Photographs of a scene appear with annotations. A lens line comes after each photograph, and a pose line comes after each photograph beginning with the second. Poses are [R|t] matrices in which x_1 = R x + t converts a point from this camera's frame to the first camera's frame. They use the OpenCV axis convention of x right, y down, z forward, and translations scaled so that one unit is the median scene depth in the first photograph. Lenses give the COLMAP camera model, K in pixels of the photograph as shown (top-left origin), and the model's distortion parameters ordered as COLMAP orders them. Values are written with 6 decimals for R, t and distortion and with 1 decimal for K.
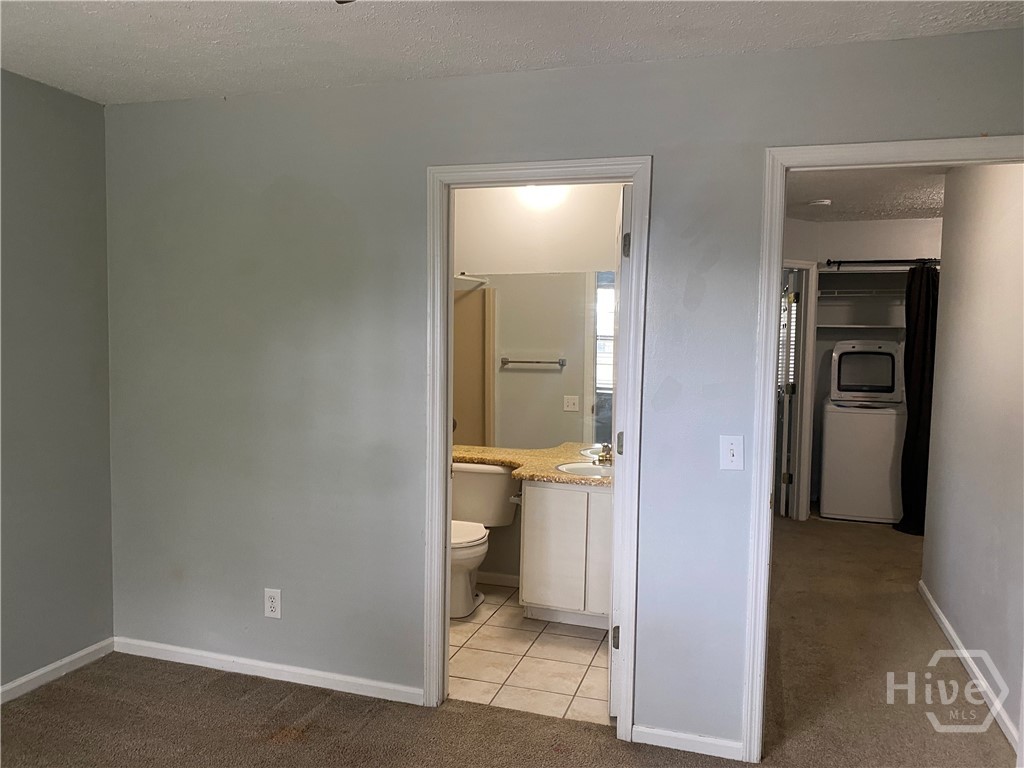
lens RADIAL K [[790.9, 0, 510.9], [0, 790.9, 377.9], [0, 0, 1]] dist [0.009521, -0.036941]
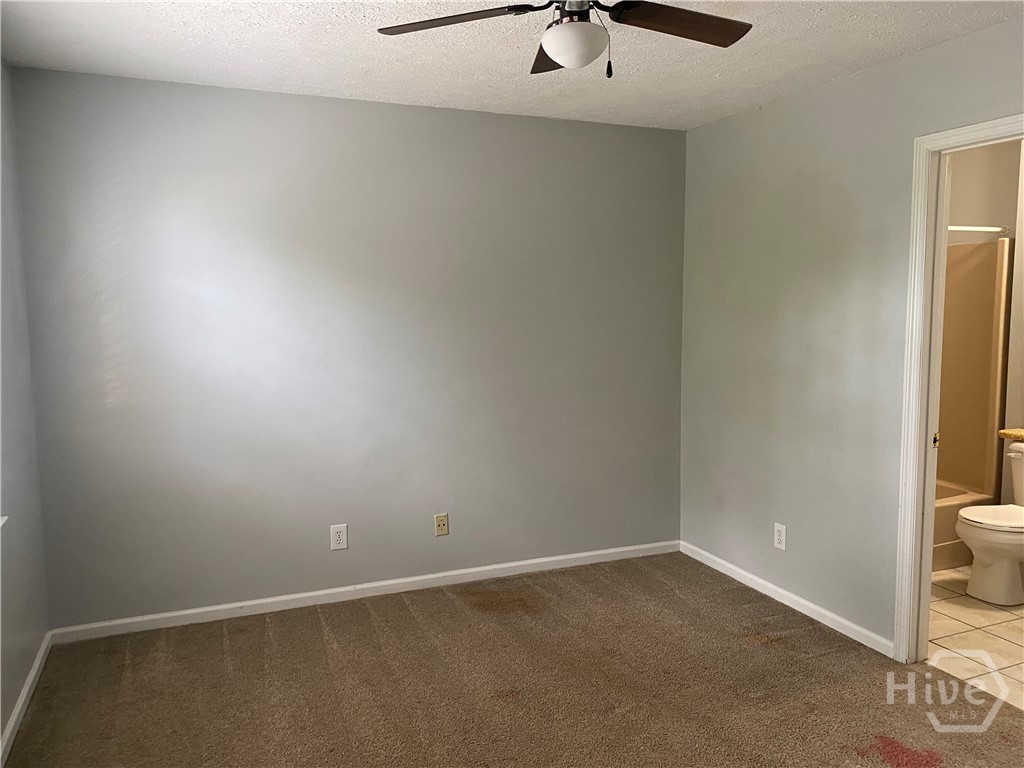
lens RADIAL K [[790.9, 0, 513.4], [0, 790.9, 386.5], [0, 0, 1]] dist [0.009521, -0.036941]
pose [[0.630932, 0.056463, -0.773781, 0.347004], [-0.024107, 0.998293, 0.053189, 0.010048], [0.775463, -0.014905, 0.631217, -0.043724]]
